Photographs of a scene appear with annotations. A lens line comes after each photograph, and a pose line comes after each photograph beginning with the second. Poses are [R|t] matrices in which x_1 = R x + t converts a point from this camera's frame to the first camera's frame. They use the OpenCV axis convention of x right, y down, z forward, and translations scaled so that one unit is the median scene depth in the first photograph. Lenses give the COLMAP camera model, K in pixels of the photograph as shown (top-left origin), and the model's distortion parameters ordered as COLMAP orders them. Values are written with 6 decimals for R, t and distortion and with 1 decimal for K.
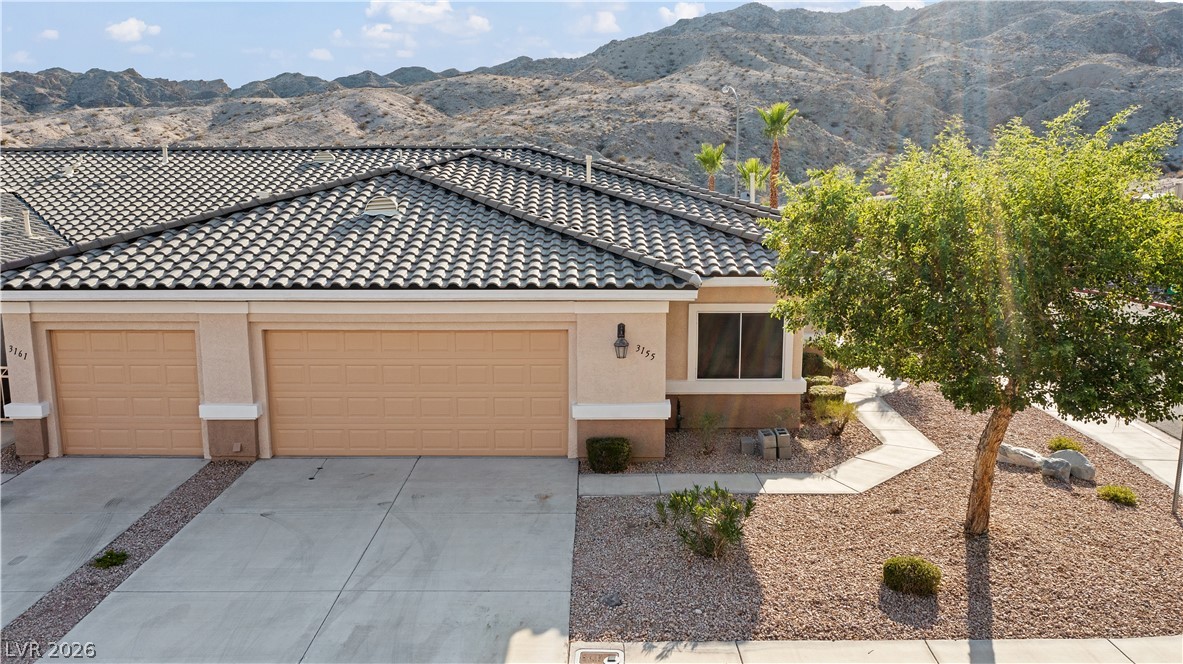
lens RADIAL K [[938.0, 0, 591.2], [0, 938.0, 321.4], [0, 0, 1]] dist [-0.017785, 0.007031]
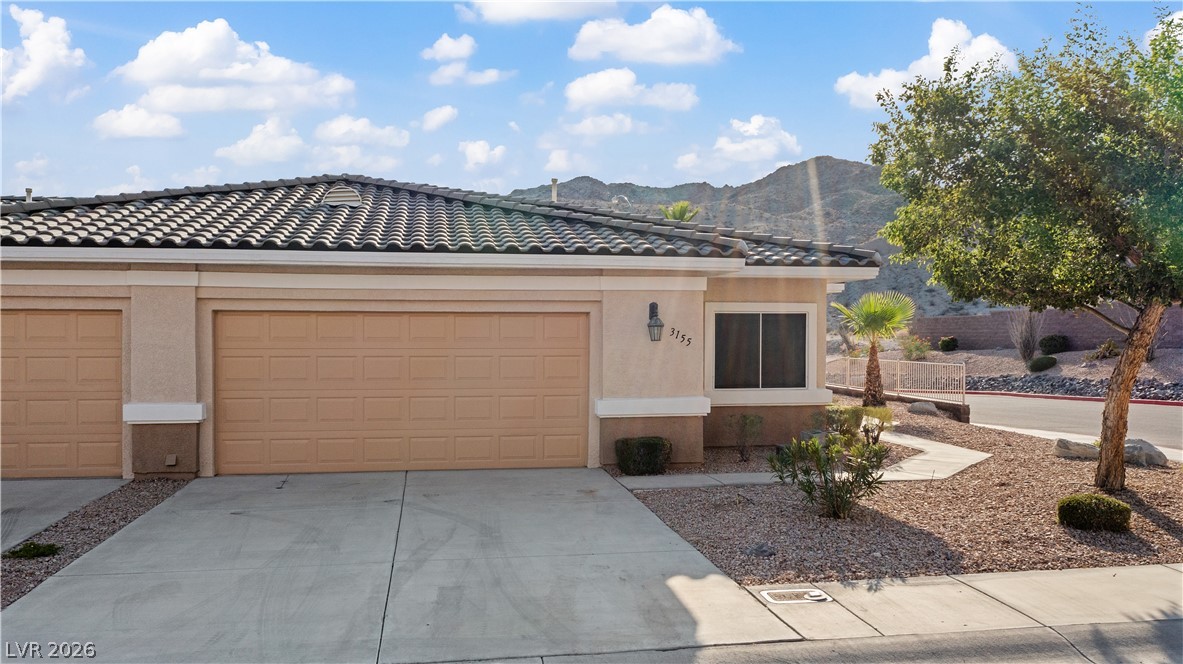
lens RADIAL K [[943.2, 0, 591.5], [0, 943.2, 332.0], [0, 0, 1]] dist [-0.013692, 0.003523]
pose [[0.984613, 0.004969, 0.174678, -0.169302], [0.023861, 0.986410, -0.162558, 0.162533], [-0.173112, 0.164225, 0.971114, 0.161476]]
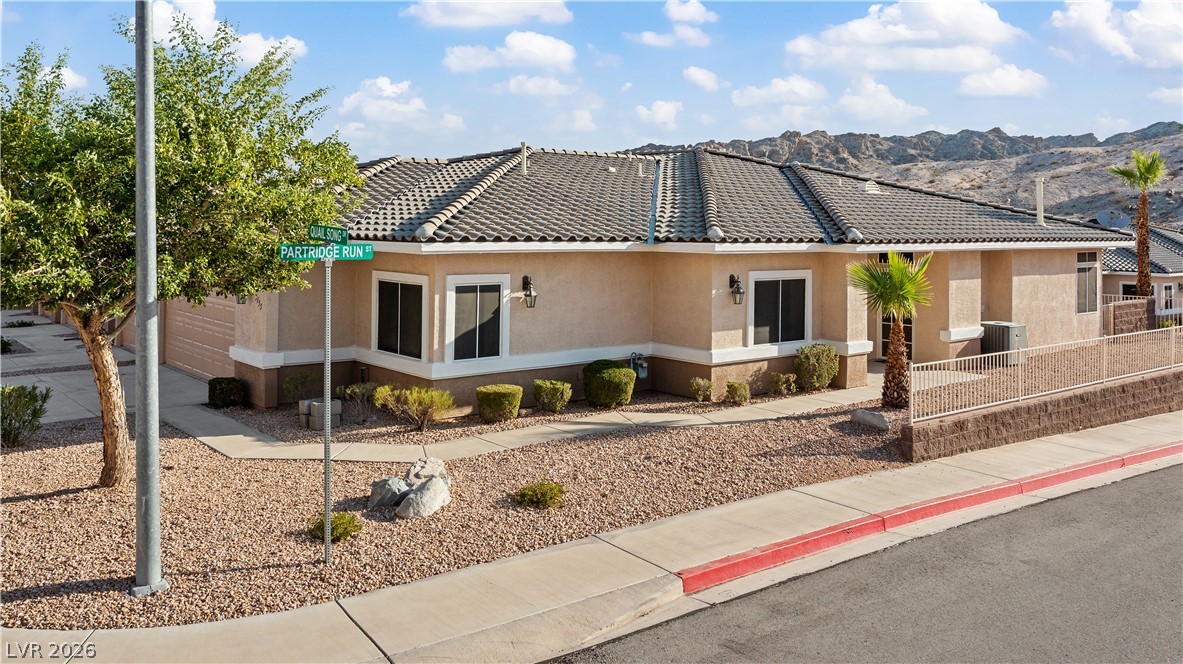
lens RADIAL K [[968.0, 0, 592.7], [0, 968.0, 192.9], [0, 0, 1]] dist [-0.013278, 0.003708]
pose [[0.652735, -0.010614, -0.757512, 1.097020], [-0.137515, 0.981631, -0.132248, 0.004418], [0.745001, 0.190492, 0.639285, 0.539629]]
